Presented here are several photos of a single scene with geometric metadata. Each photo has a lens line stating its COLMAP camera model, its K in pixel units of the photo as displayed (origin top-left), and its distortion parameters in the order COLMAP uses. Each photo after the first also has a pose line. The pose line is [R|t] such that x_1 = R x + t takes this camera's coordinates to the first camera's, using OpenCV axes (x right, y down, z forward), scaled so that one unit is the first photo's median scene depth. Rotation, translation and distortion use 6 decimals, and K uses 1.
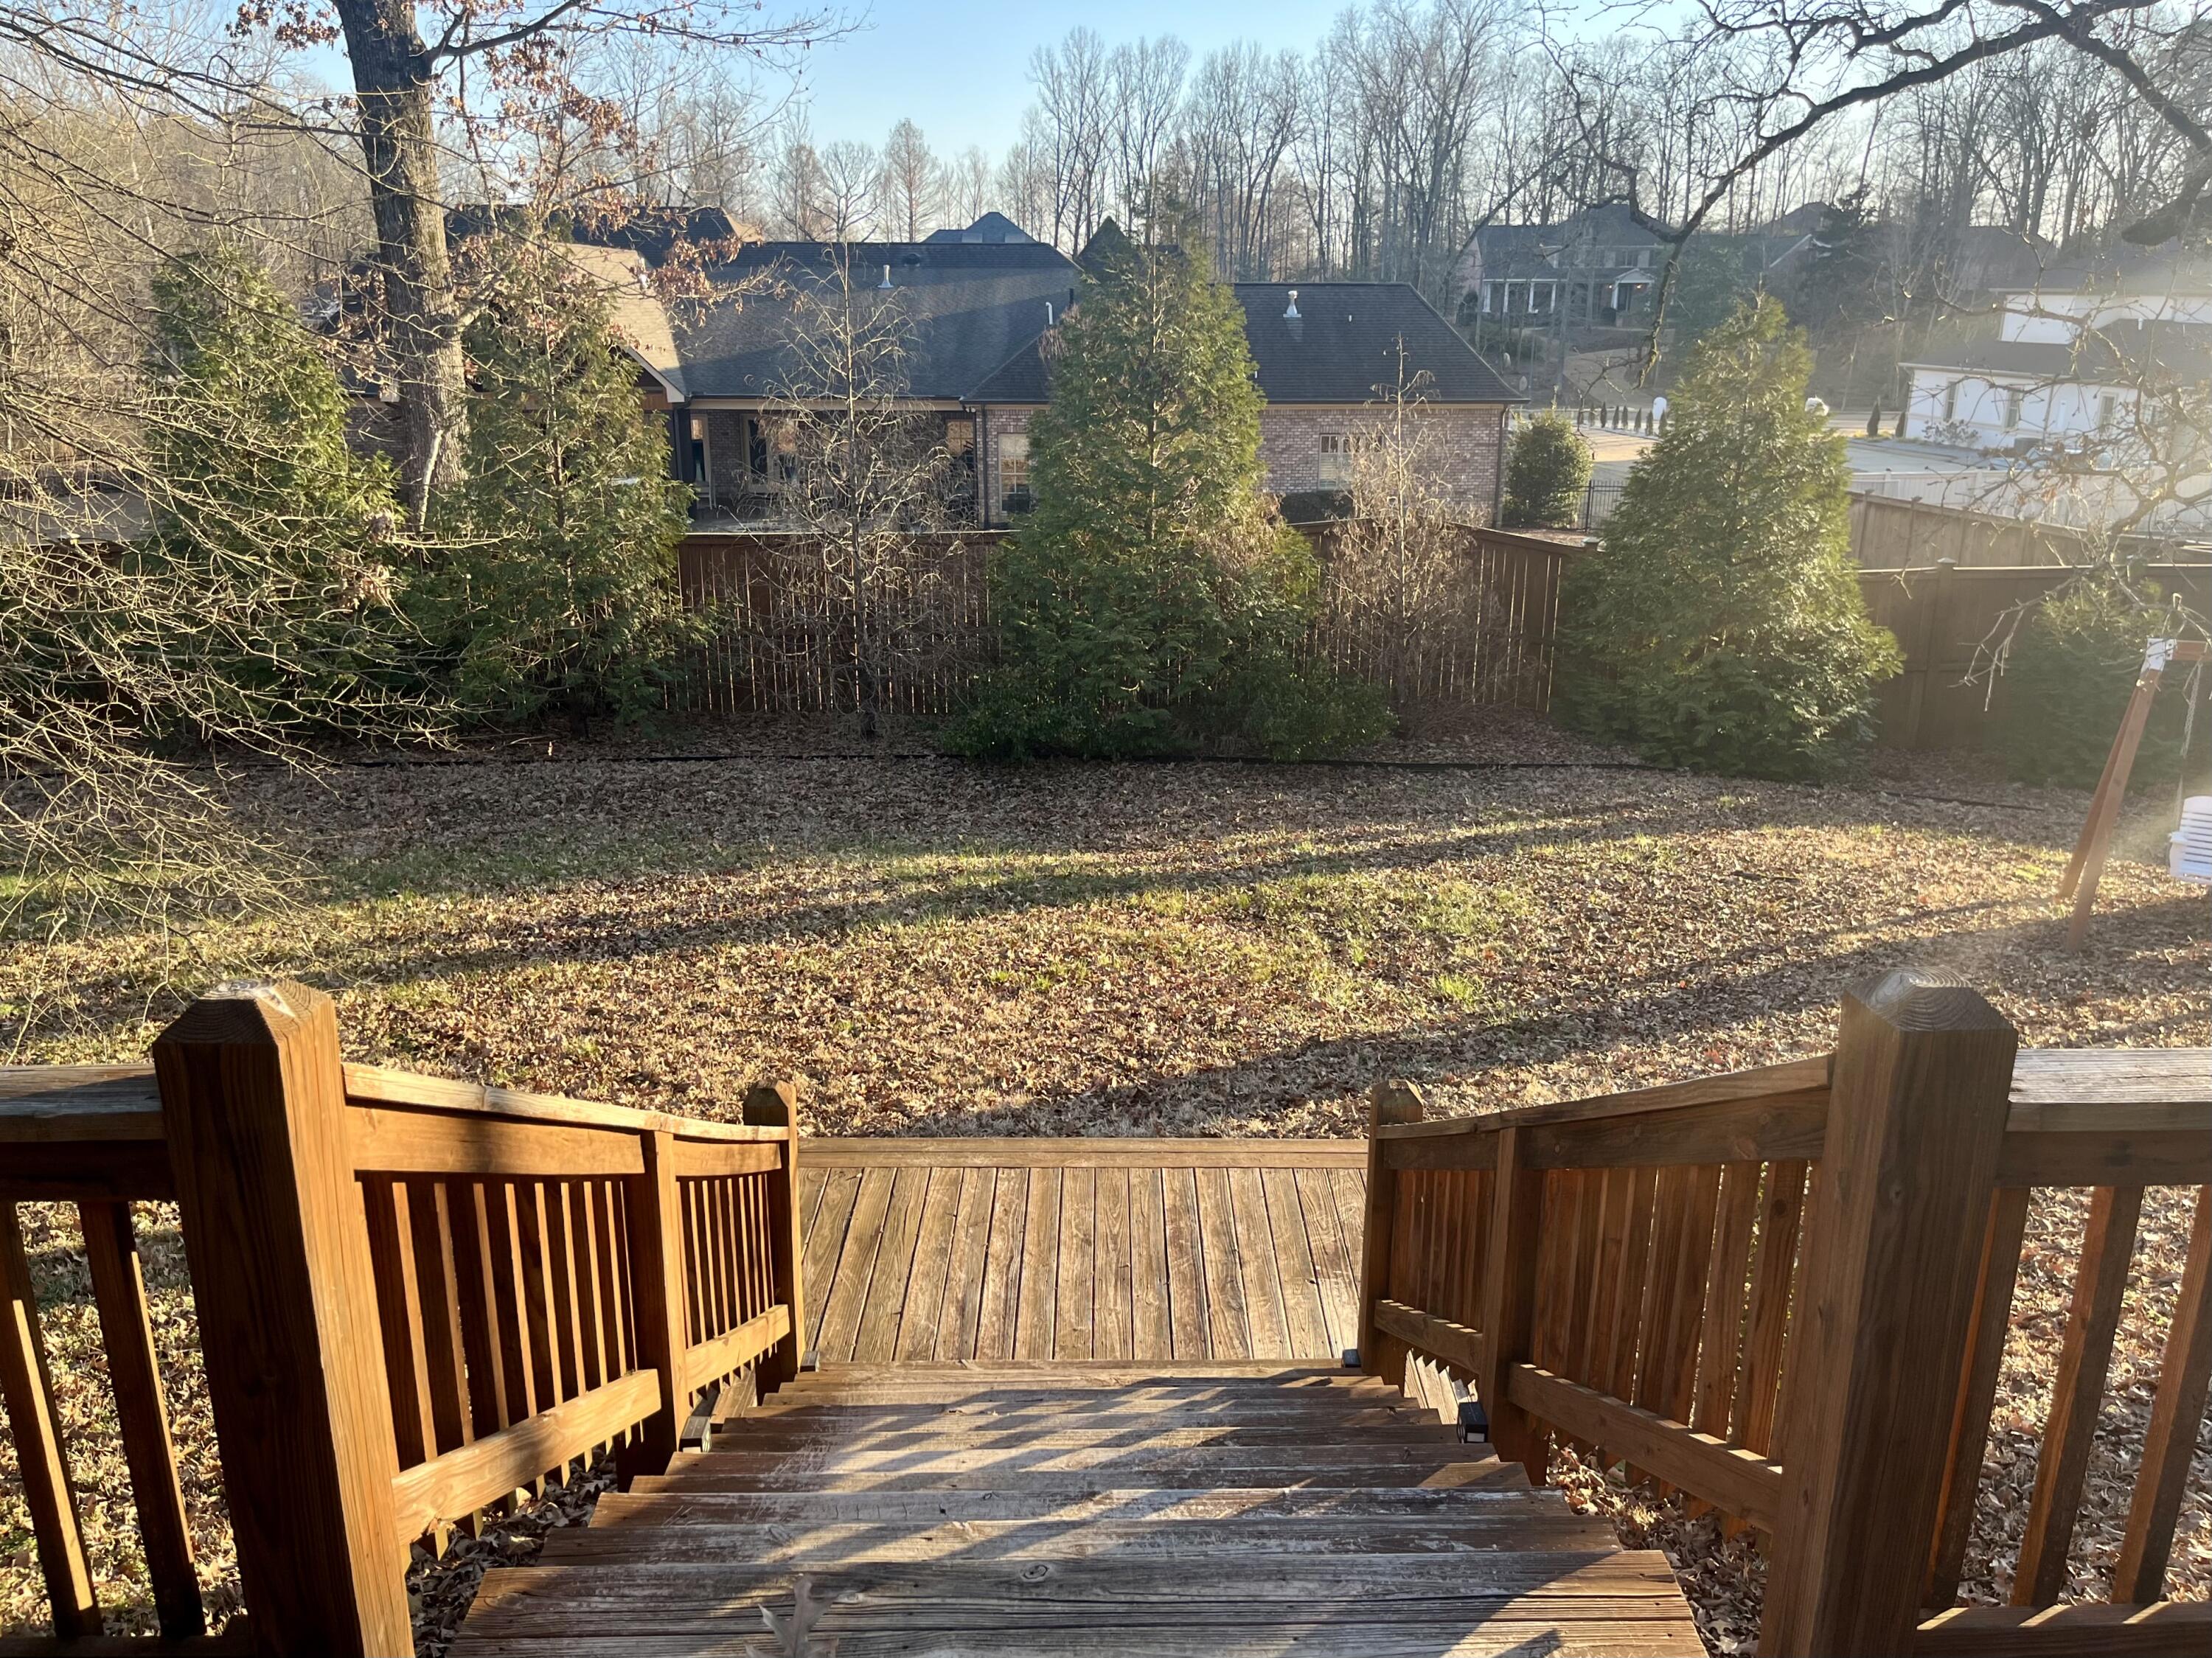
lens RADIAL K [[1683.7, 0, 1116.6], [0, 1683.7, 828.3], [0, 0, 1]] dist [0.008357, -0.028499]
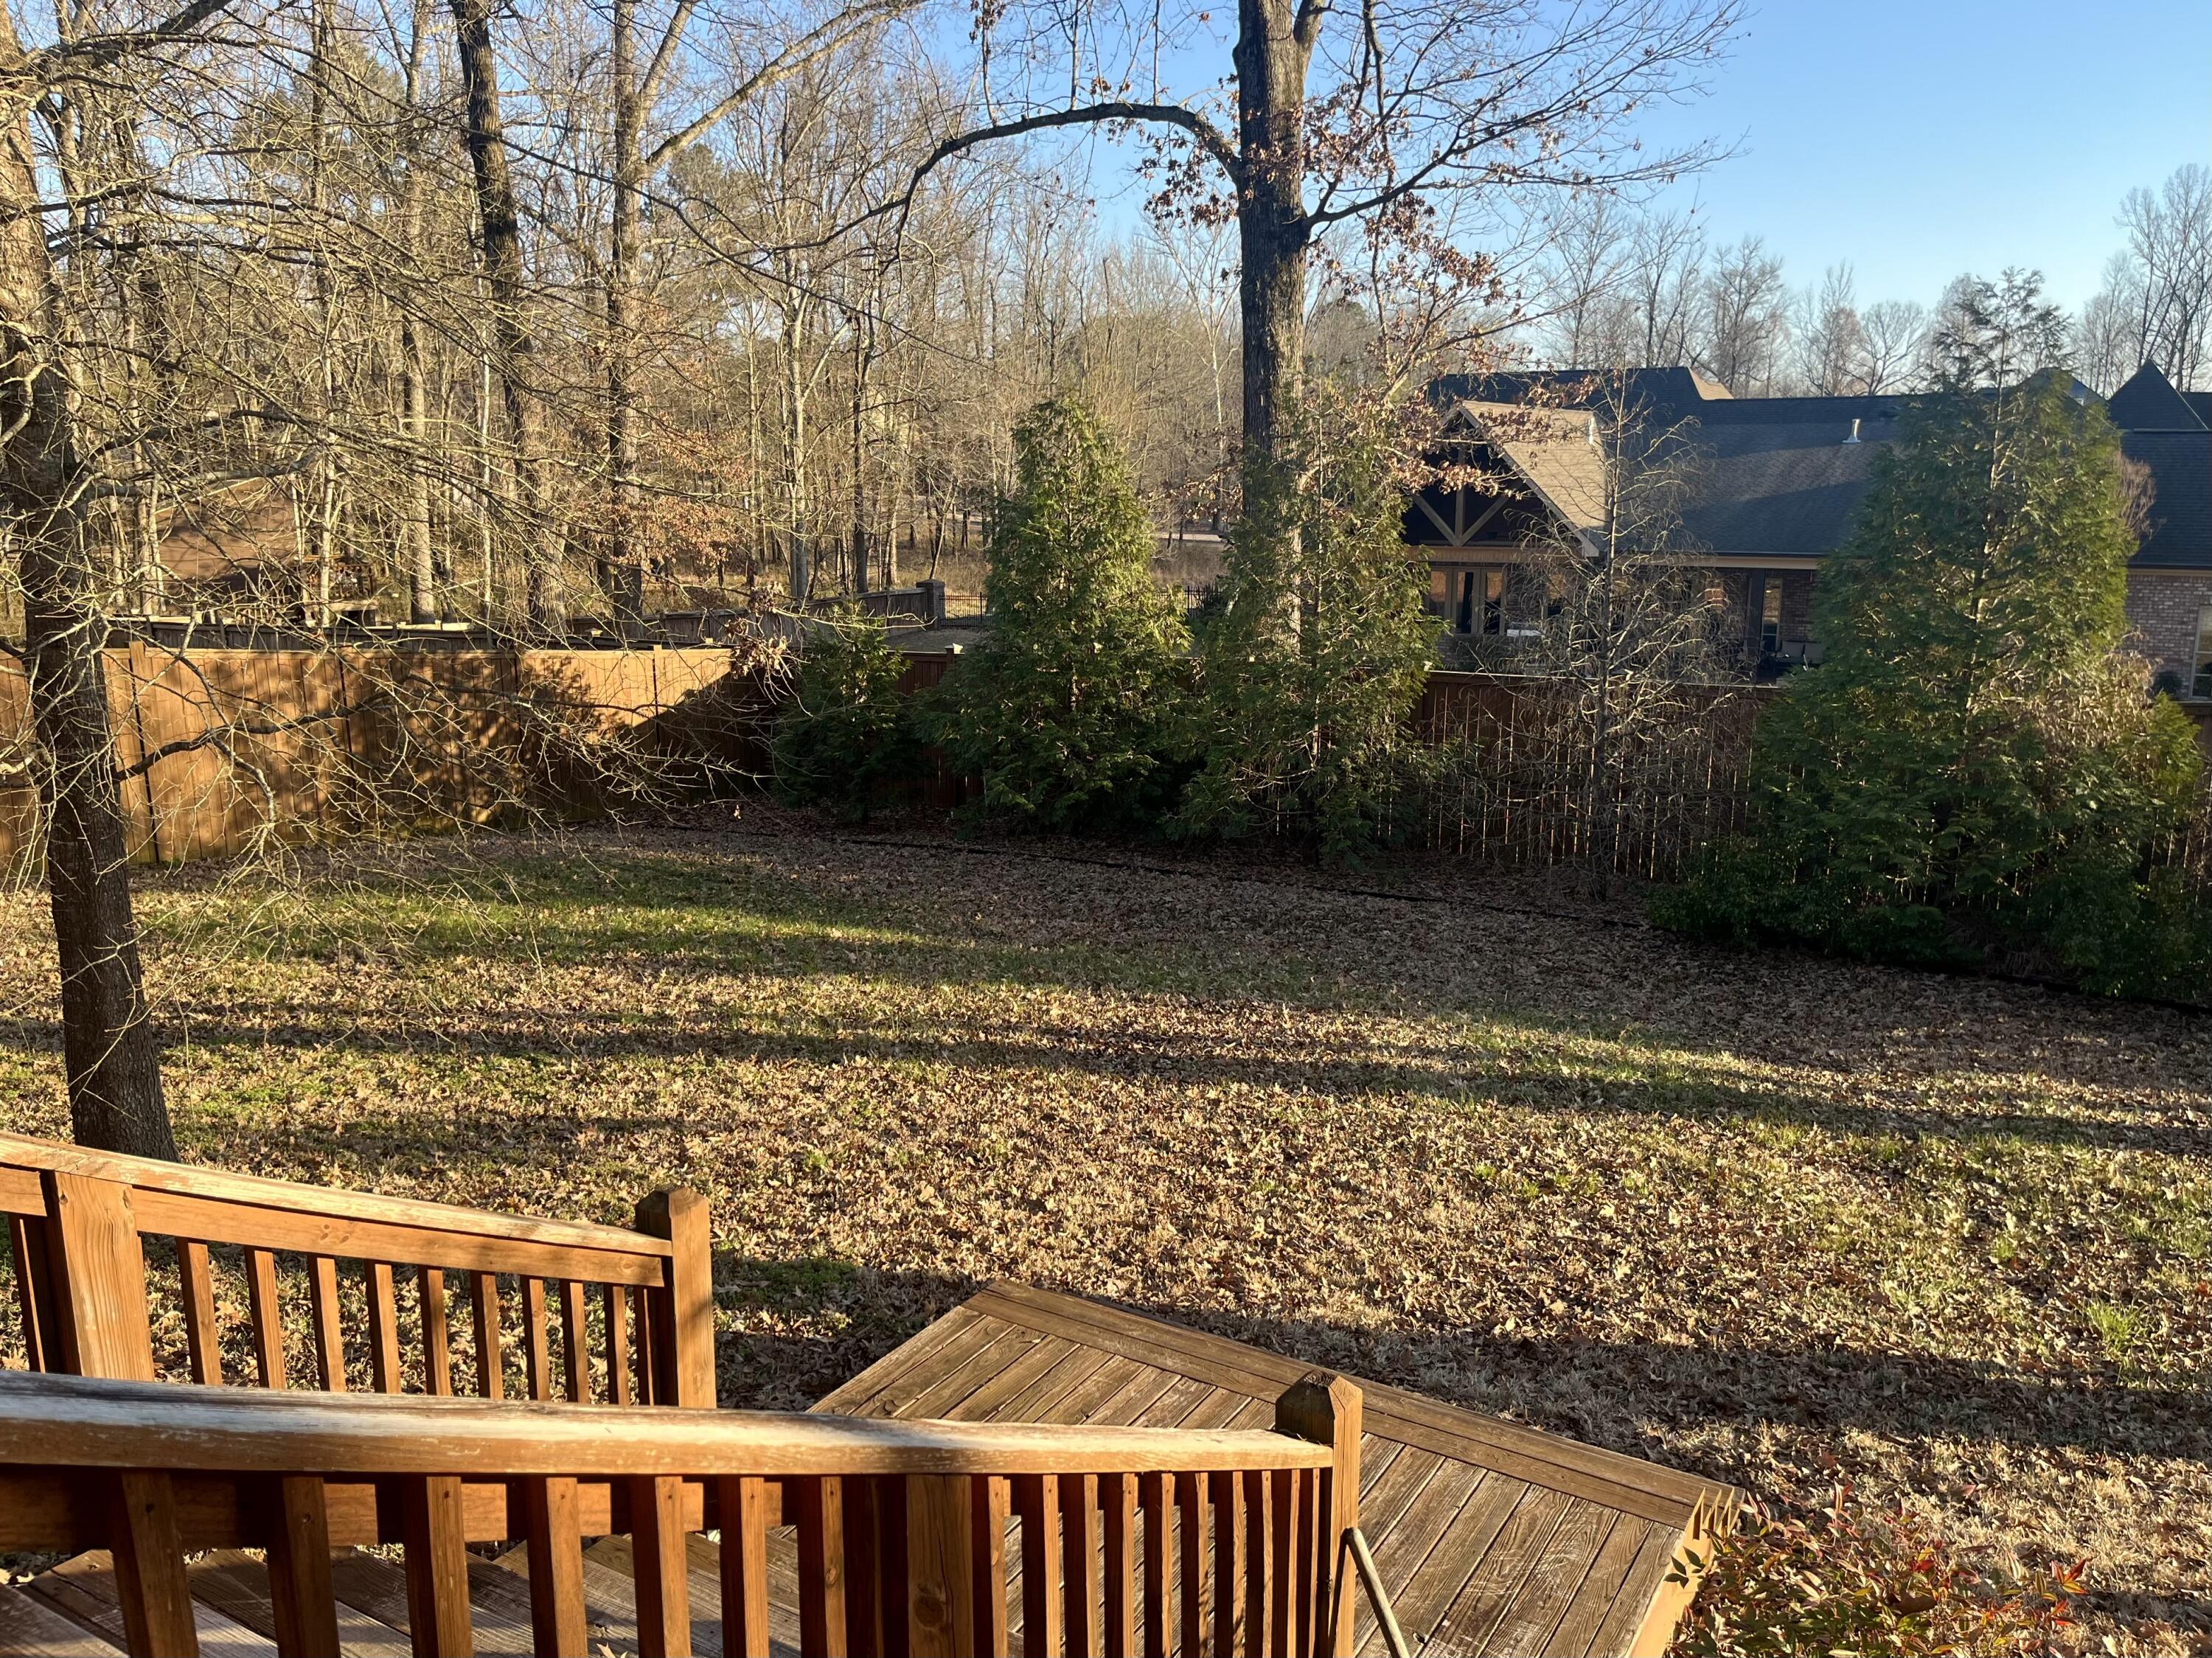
lens RADIAL K [[1683.7, 0, 1100.9], [0, 1683.7, 826.3], [0, 0, 1]] dist [0.008357, -0.028499]
pose [[0.839146, 0.101965, -0.534263, 0.159743], [-0.150753, 0.987389, -0.048337, -0.011791], [0.522597, 0.121103, 0.843935, 0.116886]]
